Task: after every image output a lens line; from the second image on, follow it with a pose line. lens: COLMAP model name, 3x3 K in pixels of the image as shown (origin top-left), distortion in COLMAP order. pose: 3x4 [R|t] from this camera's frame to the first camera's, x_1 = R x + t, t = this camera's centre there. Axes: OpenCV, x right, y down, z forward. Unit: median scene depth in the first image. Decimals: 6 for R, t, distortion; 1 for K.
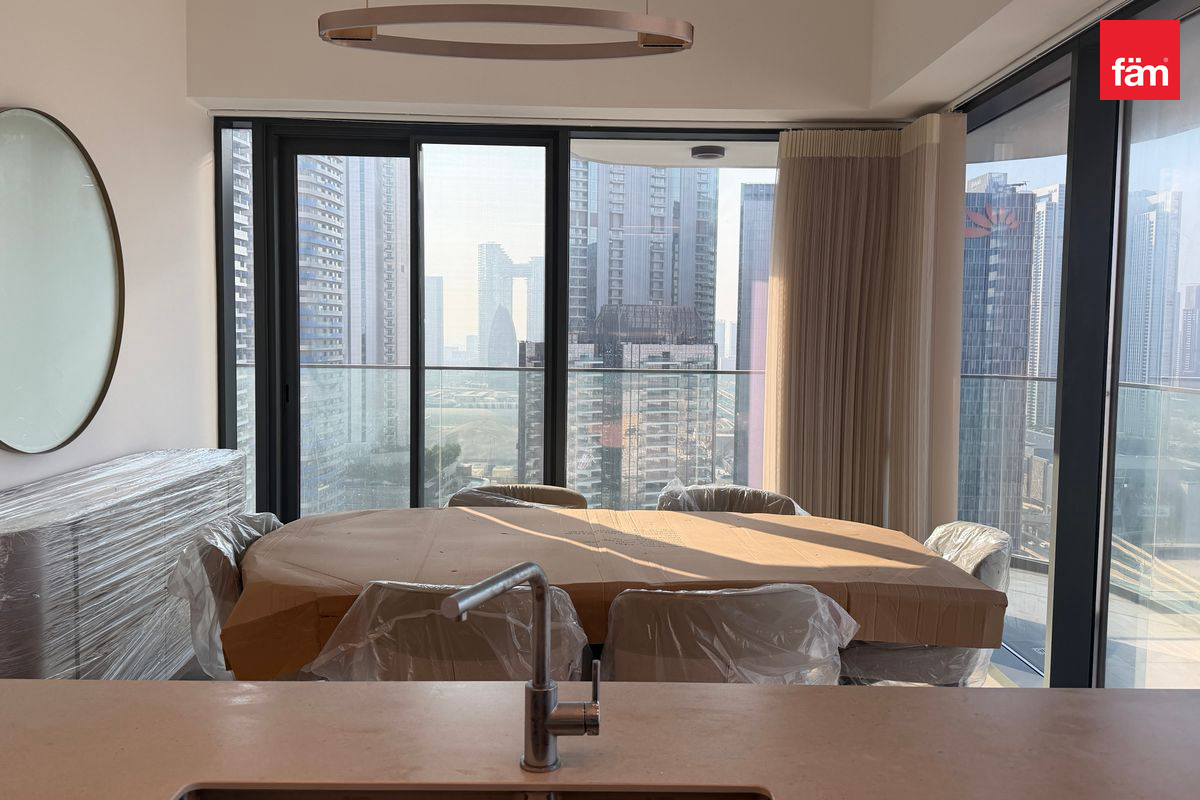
lens RADIAL K [[1001.2, 0, 597.5], [0, 1001.2, 402.6], [0, 0, 1]] dist [0.212255, -0.413359]
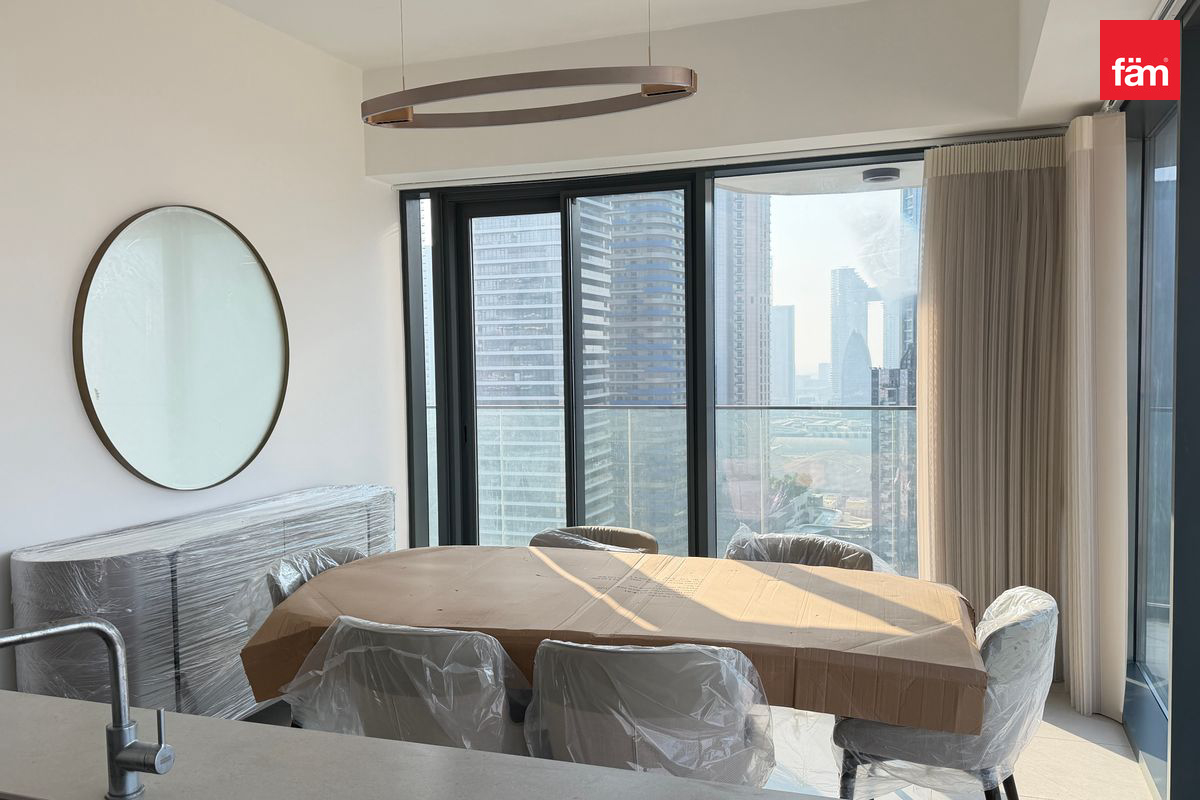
lens RADIAL K [[1000.1, 0, 601.2], [0, 1000.1, 420.5], [0, 0, 1]] dist [0.215570, -0.390799]
pose [[0.934506, -0.005358, -0.355907, 0.232232], [0.001805, 0.999945, -0.010317, -0.012910], [0.355943, 0.008999, 0.934464, 0.034173]]
